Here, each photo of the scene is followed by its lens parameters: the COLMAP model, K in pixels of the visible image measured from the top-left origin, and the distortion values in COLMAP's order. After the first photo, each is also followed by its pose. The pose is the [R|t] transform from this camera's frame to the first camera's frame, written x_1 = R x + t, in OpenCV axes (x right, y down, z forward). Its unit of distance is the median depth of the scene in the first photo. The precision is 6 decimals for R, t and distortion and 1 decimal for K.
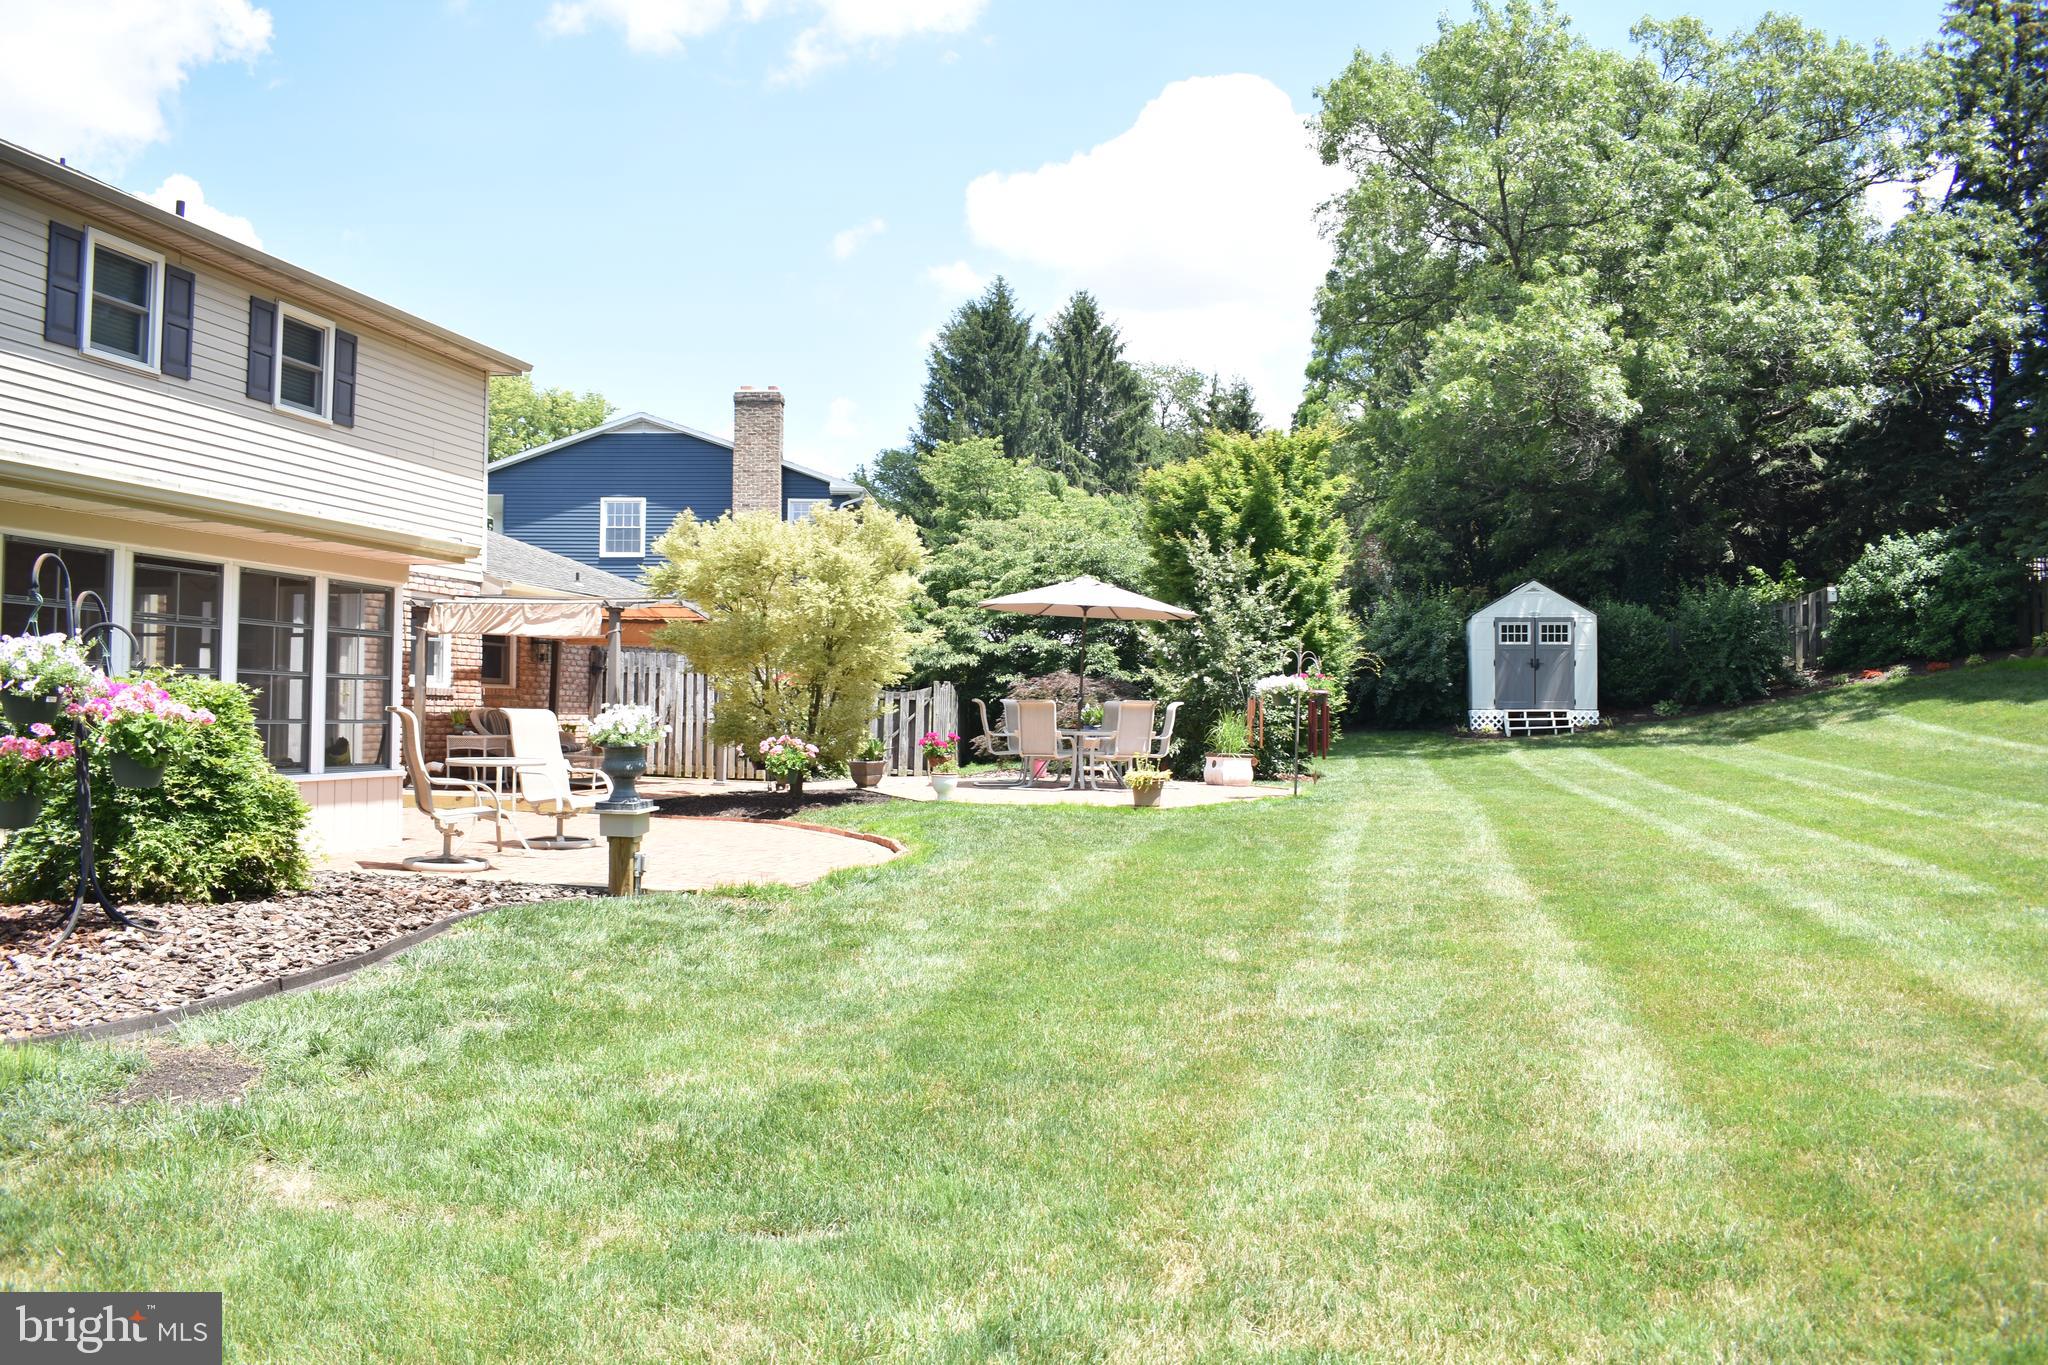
lens RADIAL K [[1594.8, 0, 1014.0], [0, 1594.8, 684.3], [0, 0, 1]] dist [-0.098778, 0.019434]
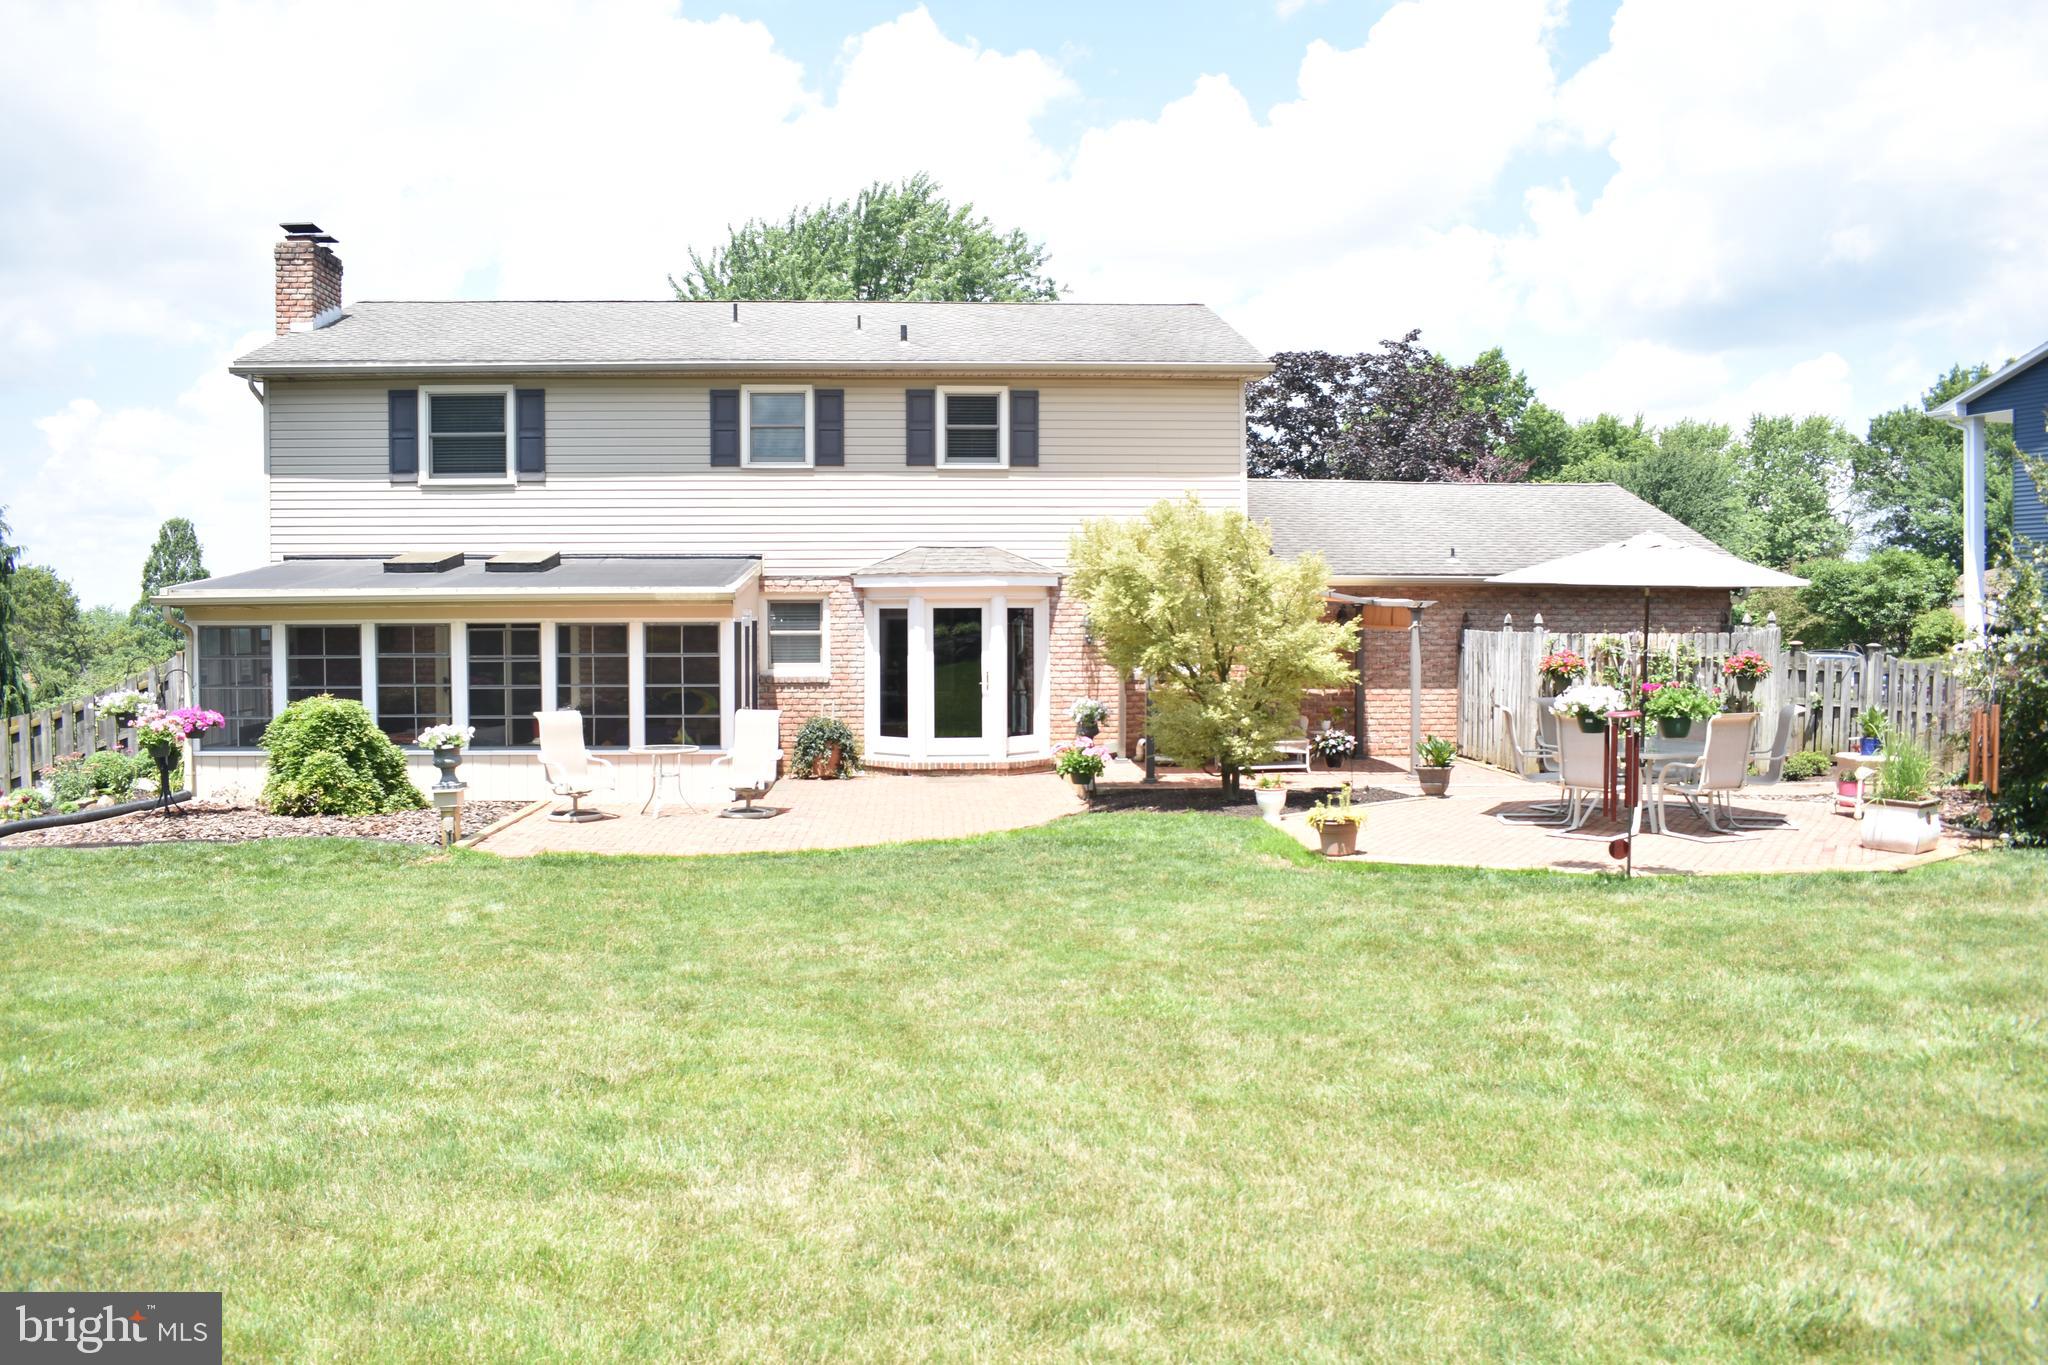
lens RADIAL K [[1594.8, 0, 1011.1], [0, 1594.8, 670.5], [0, 0, 1]] dist [-0.098778, 0.019434]
pose [[0.259778, 0.020909, -0.965442, 0.840615], [0.022645, 0.999359, 0.027737, -0.040638], [0.965403, -0.029068, 0.259138, 0.694232]]
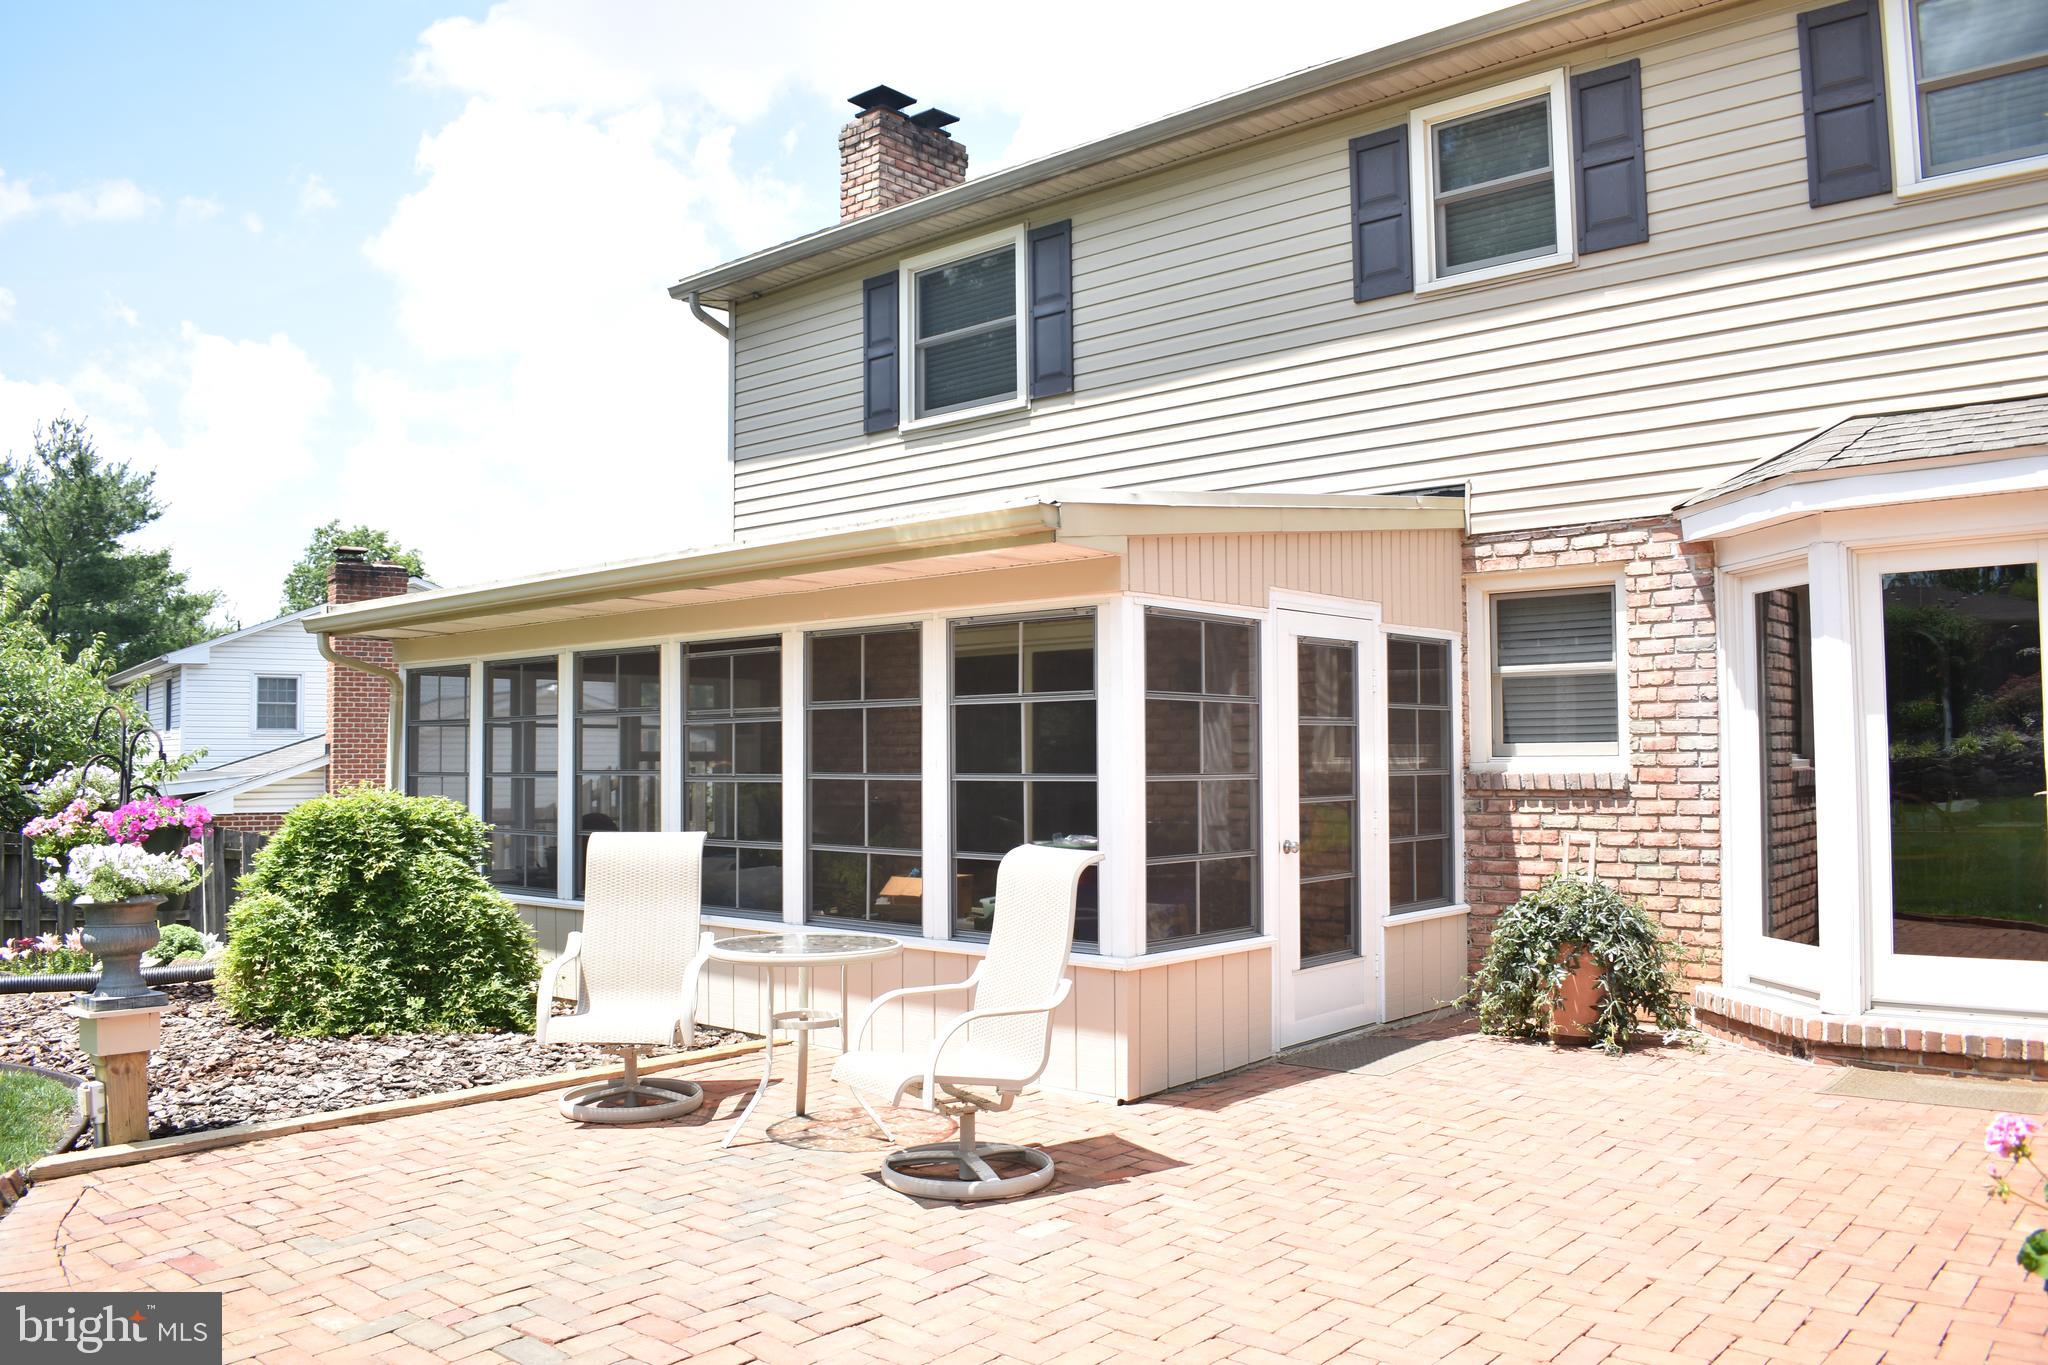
lens RADIAL K [[1594.8, 0, 1010.6], [0, 1594.8, 677.1], [0, 0, 1]] dist [-0.098778, 0.019434]
pose [[-0.503806, -0.053697, -0.862146, 0.060627], [0.015034, 0.997370, -0.070904, -0.000480], [0.863686, -0.048683, -0.501674, 0.978920]]
